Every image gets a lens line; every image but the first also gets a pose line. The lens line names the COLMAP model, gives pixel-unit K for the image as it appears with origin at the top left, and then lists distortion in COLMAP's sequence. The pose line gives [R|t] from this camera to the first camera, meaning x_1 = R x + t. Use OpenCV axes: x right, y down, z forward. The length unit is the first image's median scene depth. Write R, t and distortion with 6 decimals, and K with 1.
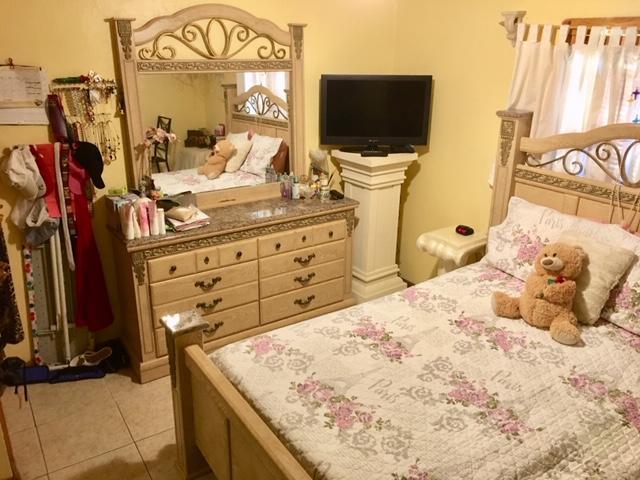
lens RADIAL K [[543.3, 0, 321.6], [0, 543.3, 236.1], [0, 0, 1]] dist [0.086829, -0.103131]
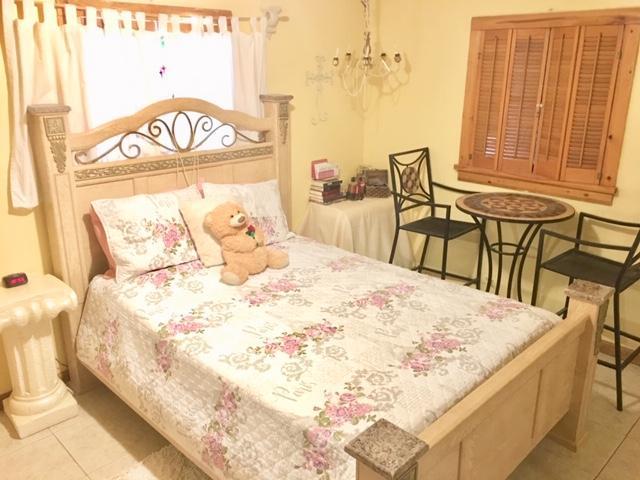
lens RADIAL K [[543.3, 0, 321.6], [0, 543.3, 236.1], [0, 0, 1]] dist [0.086829, -0.103131]
pose [[-0.202299, -0.311317, 0.928524, -0.730225], [0.319401, 0.875310, 0.363064, -0.298971], [-0.925774, 0.370019, -0.077640, 1.006162]]
